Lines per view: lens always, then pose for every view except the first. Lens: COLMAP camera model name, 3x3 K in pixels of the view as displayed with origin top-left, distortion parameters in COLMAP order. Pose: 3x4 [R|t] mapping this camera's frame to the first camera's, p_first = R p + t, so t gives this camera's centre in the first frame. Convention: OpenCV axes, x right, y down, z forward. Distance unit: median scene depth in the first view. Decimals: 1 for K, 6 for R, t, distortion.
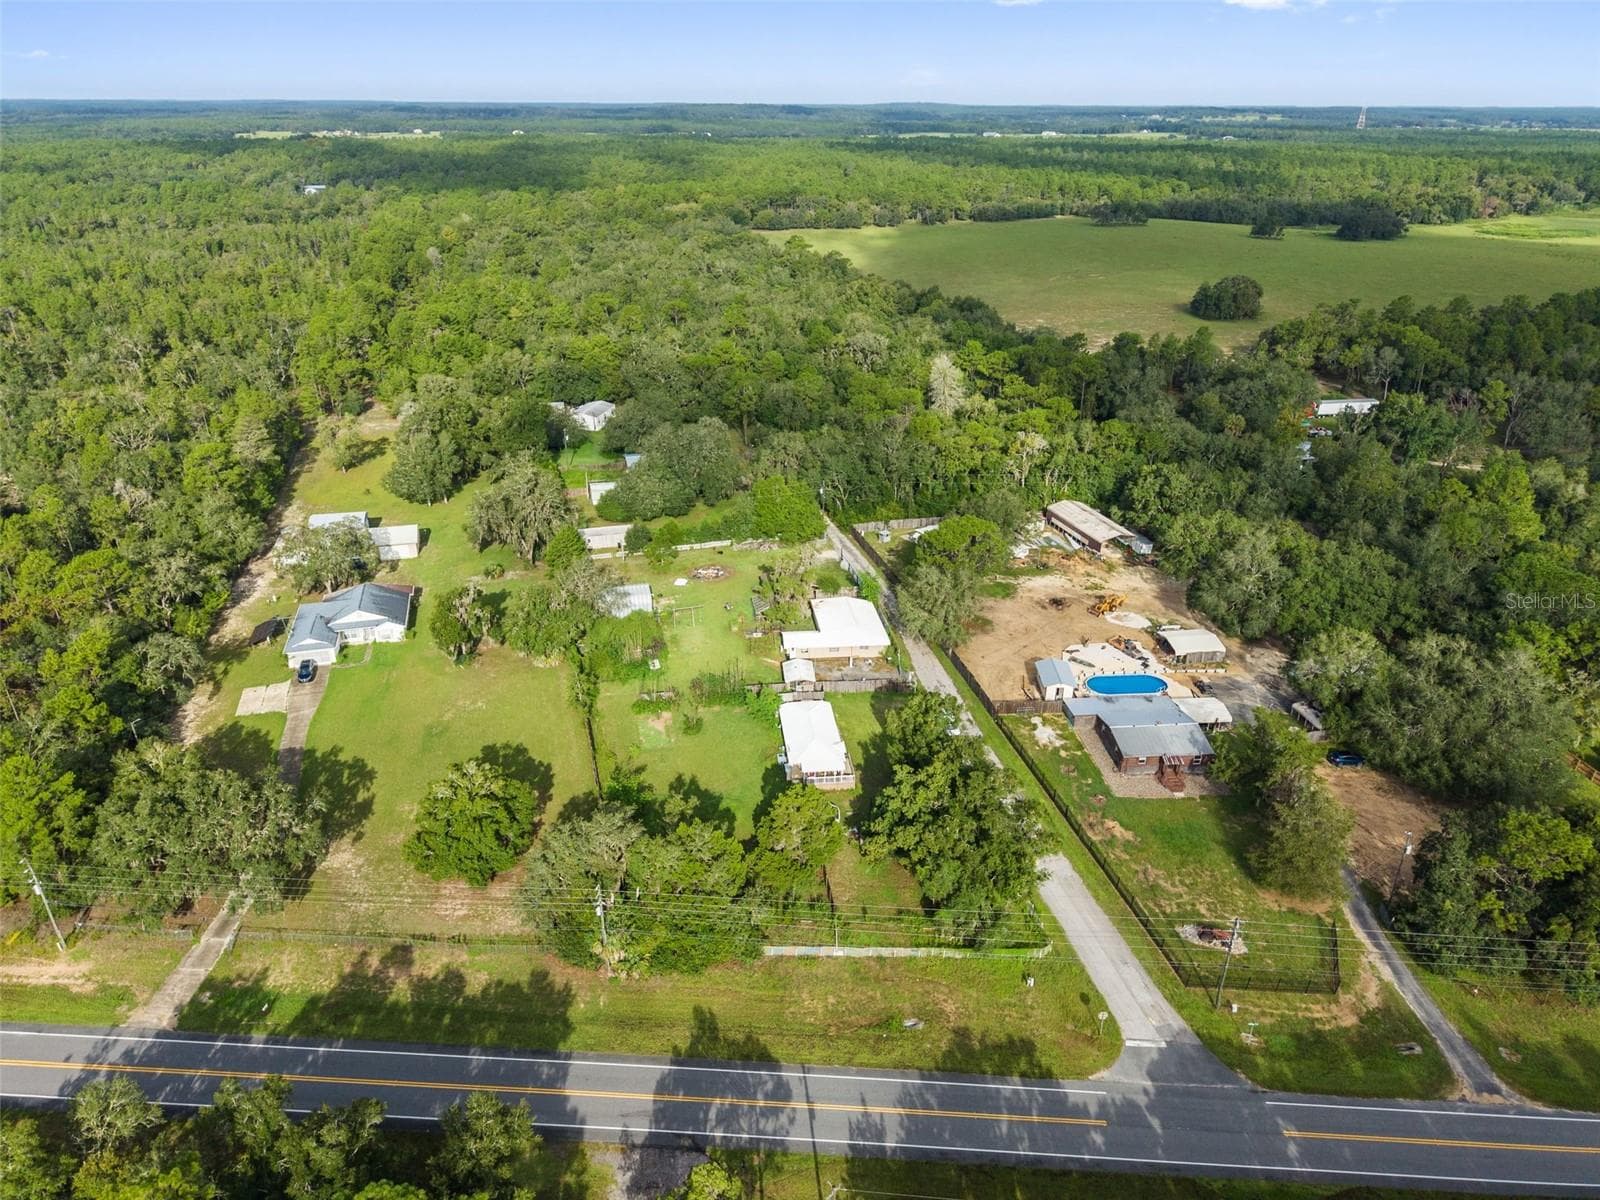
lens RADIAL K [[1066.7, 0, 800.0], [0, 1066.7, 600.0], [0, 0, 1]] dist [0.041593, -0.054571]
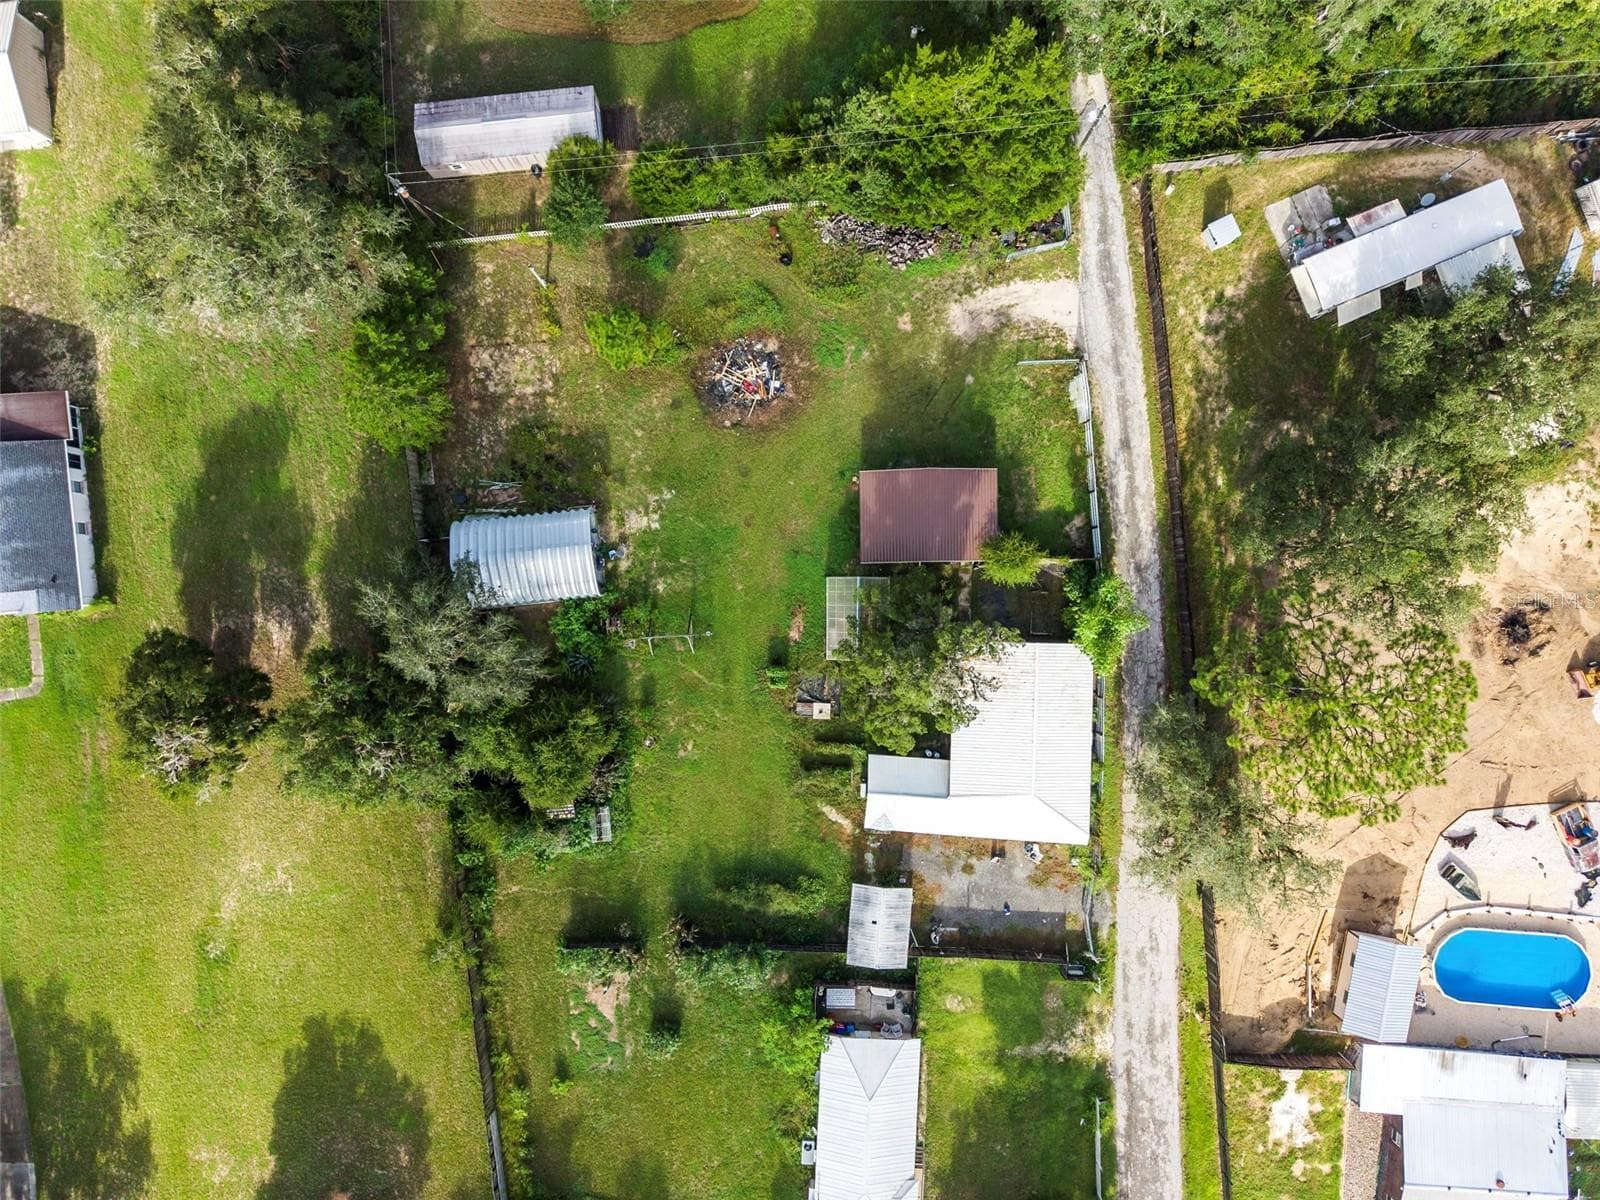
lens RADIAL K [[1066.7, 0, 800.0], [0, 1066.7, 600.0], [0, 0, 1]] dist [0.041593, -0.054571]
pose [[0.986874, 0.161463, -0.003067, -0.057284], [-0.065145, 0.415406, 0.907300, -0.420470], [0.147770, -0.895191, 0.420472, 0.846857]]
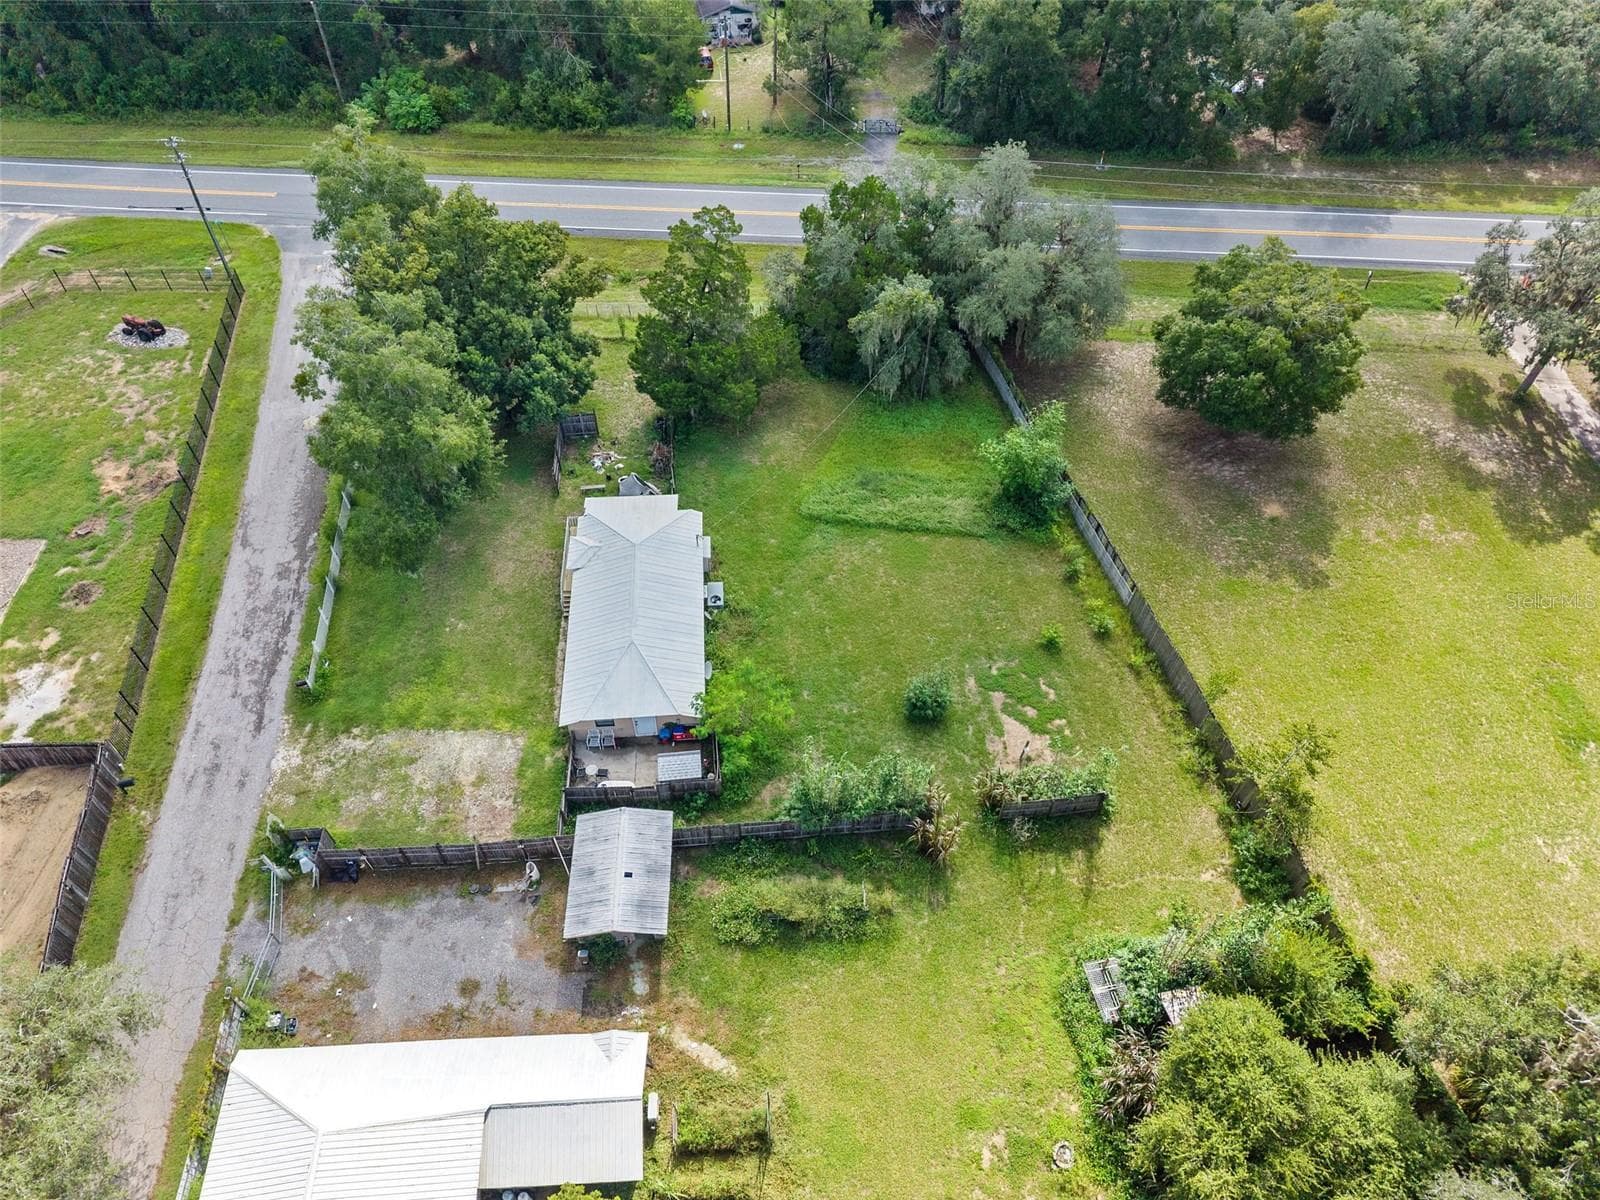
lens RADIAL K [[1066.7, 0, 800.0], [0, 1066.7, 600.0], [0, 0, 1]] dist [0.041593, -0.054571]
pose [[-0.998825, -0.044473, 0.019260, -0.051893], [0.007903, 0.242616, 0.970090, -0.233829], [-0.047816, 0.969102, -0.241979, 0.917991]]
